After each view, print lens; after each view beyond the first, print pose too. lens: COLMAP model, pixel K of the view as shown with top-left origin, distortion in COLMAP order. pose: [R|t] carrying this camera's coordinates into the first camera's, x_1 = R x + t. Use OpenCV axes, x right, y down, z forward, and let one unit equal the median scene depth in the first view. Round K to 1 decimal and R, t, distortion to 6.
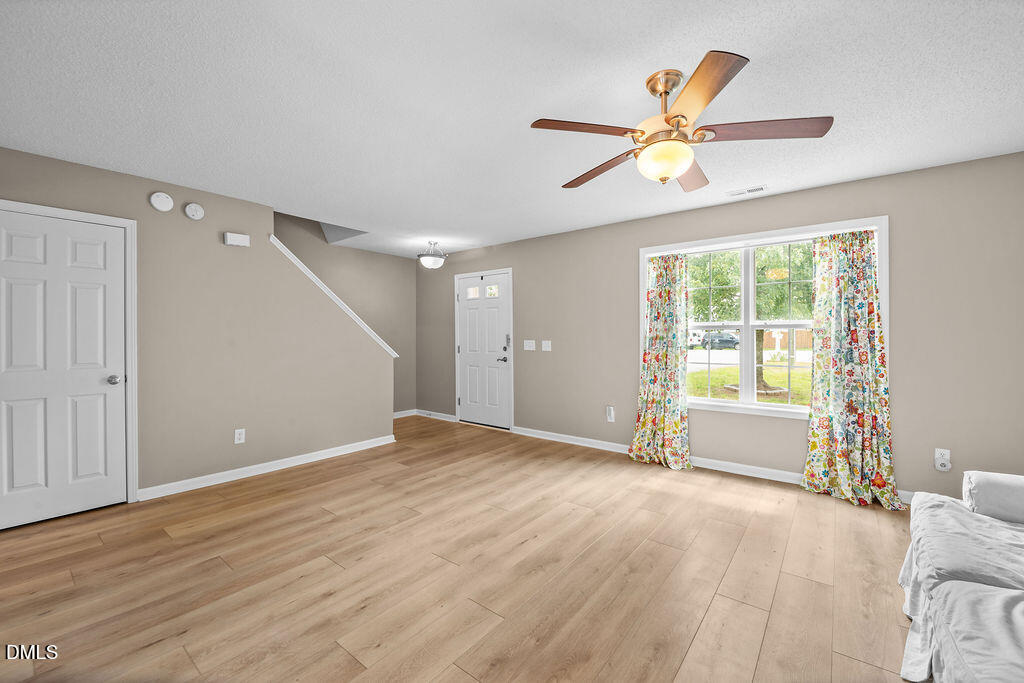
lens RADIAL K [[414.9, 0, 509.0], [0, 414.9, 338.1], [0, 0, 1]] dist [-0.012659, -0.000140]
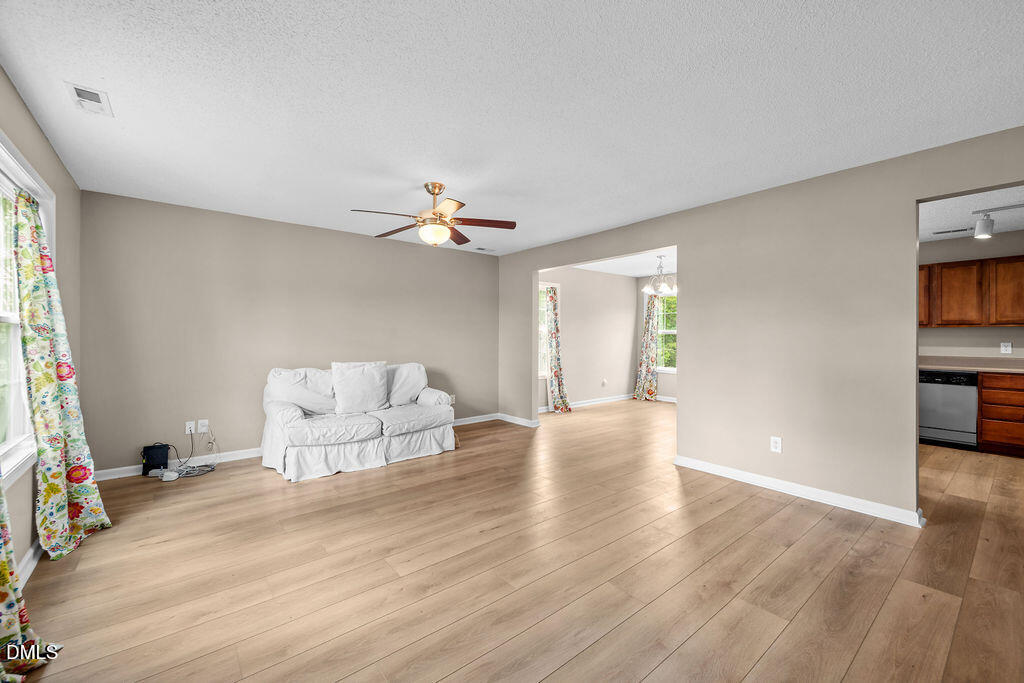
lens RADIAL K [[415.4, 0, 509.0], [0, 415.4, 336.9], [0, 0, 1]] dist [0.017784, -0.006765]
pose [[-0.976028, 0.002105, 0.217637, -0.167776], [0.003860, 0.999963, 0.007639, -0.007859], [-0.217613, 0.008296, -0.976000, 1.456283]]
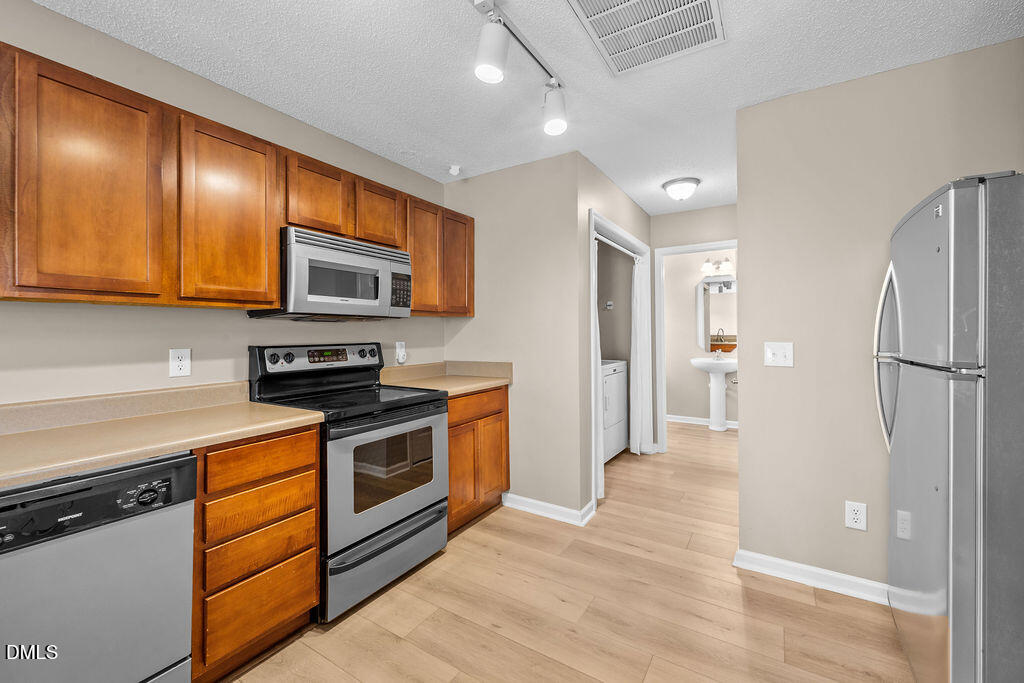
lens RADIAL K [[420.5, 0, 507.9], [0, 420.5, 326.9], [0, 0, 1]] dist [0.019405, -0.006486]
pose [[0.107178, -0.003683, -0.994233, -0.866994], [-0.009352, 0.999945, -0.004712, -0.001605], [0.994196, 0.009803, 0.107138, 0.123435]]
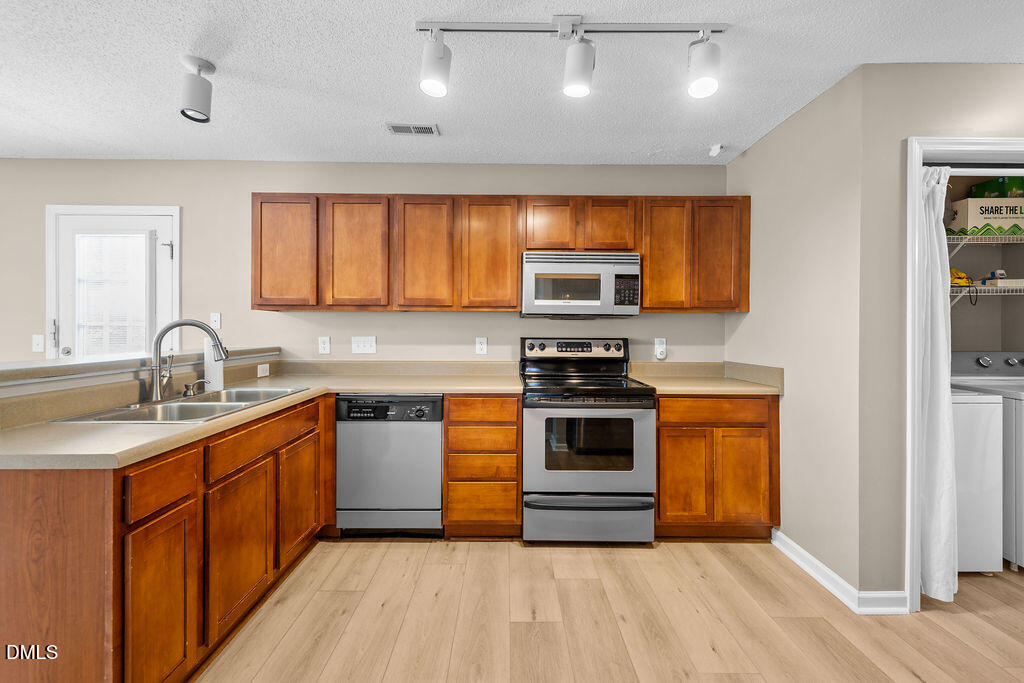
lens RADIAL K [[420.5, 0, 507.9], [0, 420.5, 326.9], [0, 0, 1]] dist [0.019405, -0.006486]
pose [[-0.778871, 0.000363, -0.627184, -0.945098], [-0.007137, 0.999930, 0.009443, -0.002998], [0.627143, 0.011831, -0.778814, 0.483004]]
